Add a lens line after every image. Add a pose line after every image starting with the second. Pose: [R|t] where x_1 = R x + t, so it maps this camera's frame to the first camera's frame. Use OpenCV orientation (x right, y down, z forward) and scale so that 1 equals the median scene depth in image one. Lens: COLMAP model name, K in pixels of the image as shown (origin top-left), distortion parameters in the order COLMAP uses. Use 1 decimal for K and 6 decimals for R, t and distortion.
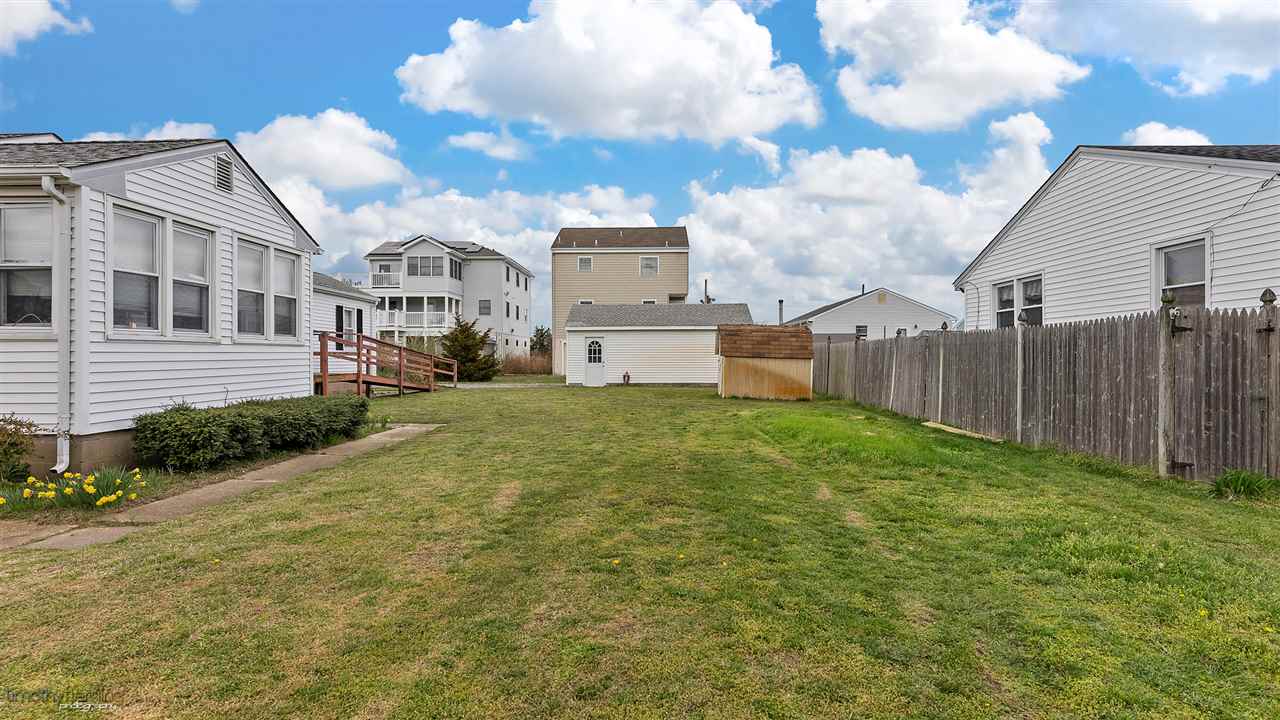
lens RADIAL K [[604.6, 0, 640.0], [0, 604.6, 360.0], [0, 0, 1]] dist [-0.000122, -0.000099]
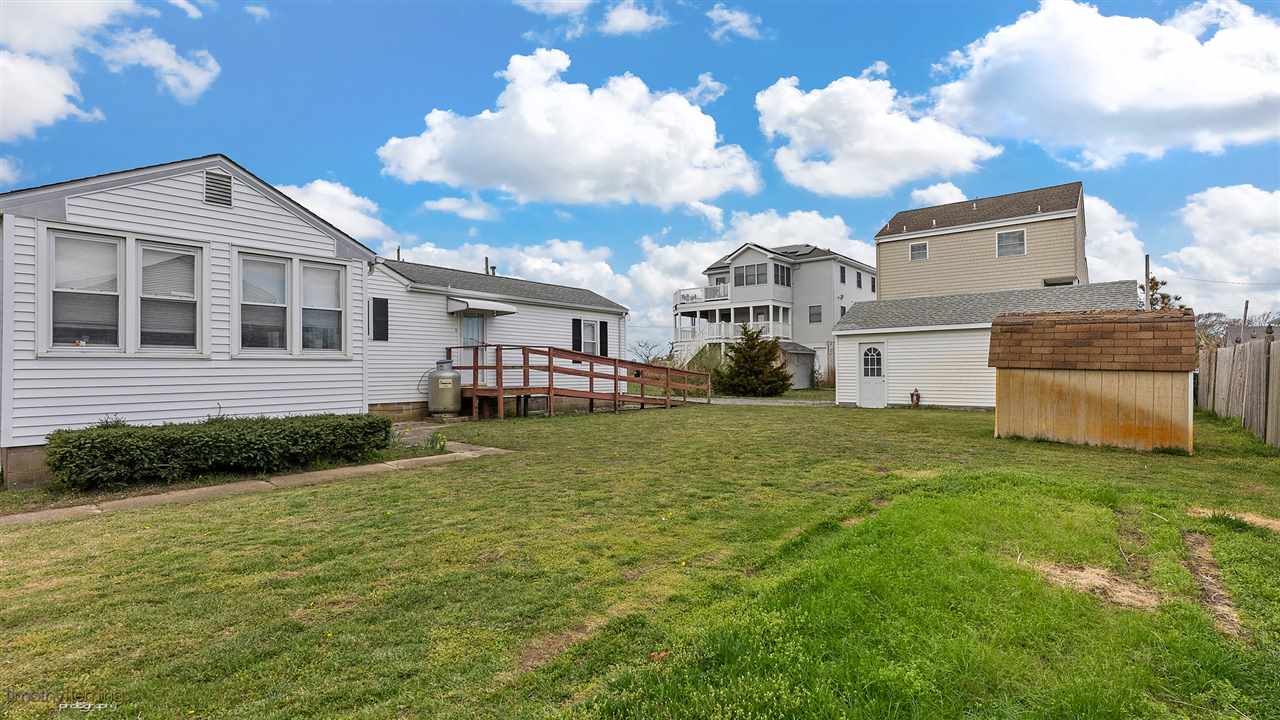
lens RADIAL K [[604.6, 0, 640.0], [0, 604.6, 360.0], [0, 0, 1]] dist [-0.000122, -0.000099]
pose [[0.790839, -0.013313, -0.611879, 0.160704], [0.001944, 0.999813, -0.019241, -0.002069], [0.612021, 0.014027, 0.790717, 0.222982]]
